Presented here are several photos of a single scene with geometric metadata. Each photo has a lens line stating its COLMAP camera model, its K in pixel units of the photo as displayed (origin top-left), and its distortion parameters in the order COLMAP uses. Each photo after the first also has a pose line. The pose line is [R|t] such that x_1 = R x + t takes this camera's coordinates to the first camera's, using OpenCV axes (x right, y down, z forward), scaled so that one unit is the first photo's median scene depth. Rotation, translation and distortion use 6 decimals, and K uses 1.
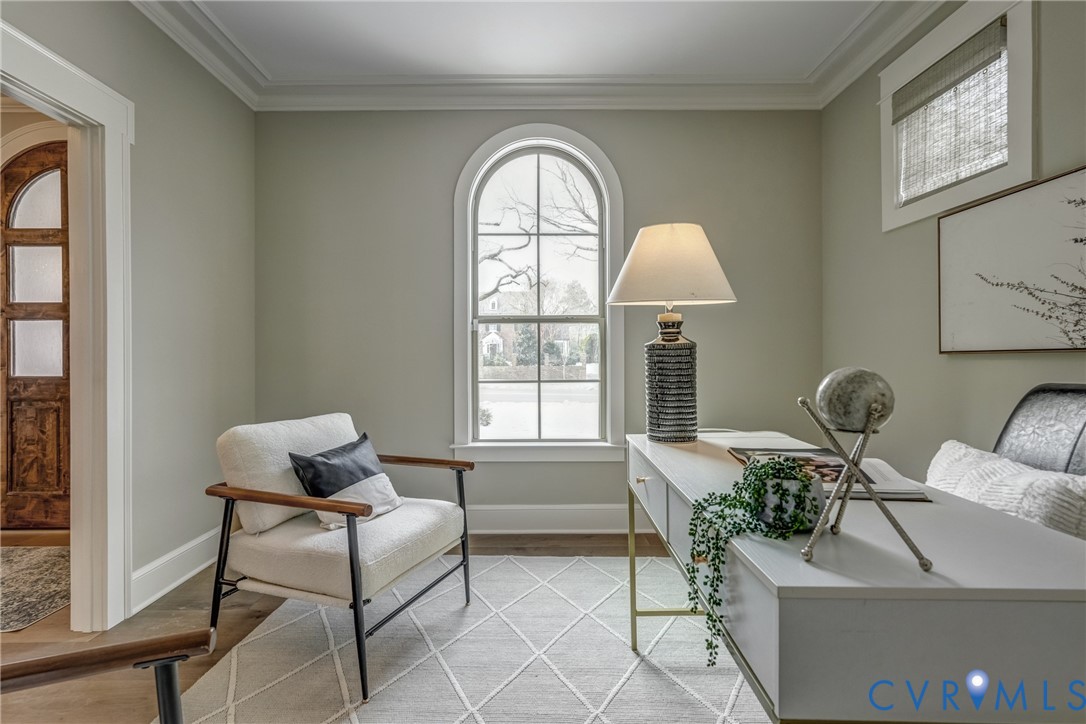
lens RADIAL K [[480.0, 0, 543.0], [0, 480.0, 354.0], [0, 0, 1]] dist [-0.002071, 0.000271]
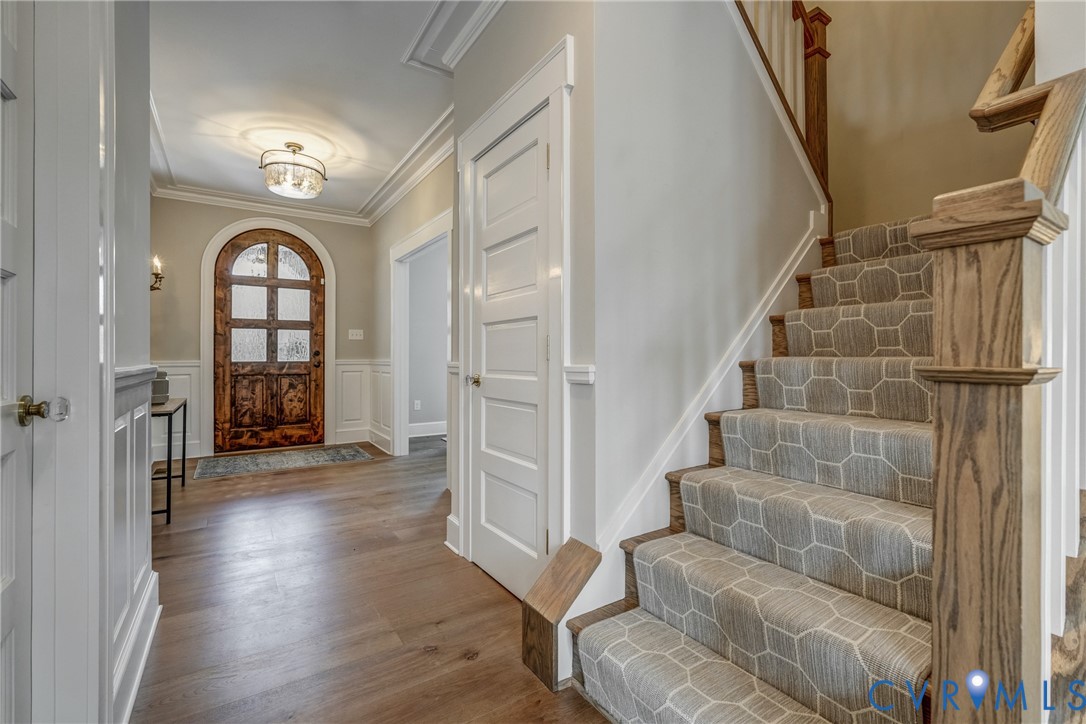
lens RADIAL K [[480.0, 0, 542.9], [0, 480.0, 360.0], [0, 0, 1]] dist [-0.002071, 0.000271]
pose [[0.839072, -0.004571, 0.544002, -1.111805], [0.010341, 0.999918, -0.007549, 0.066661], [-0.543923, 0.011960, 0.839050, -1.026076]]
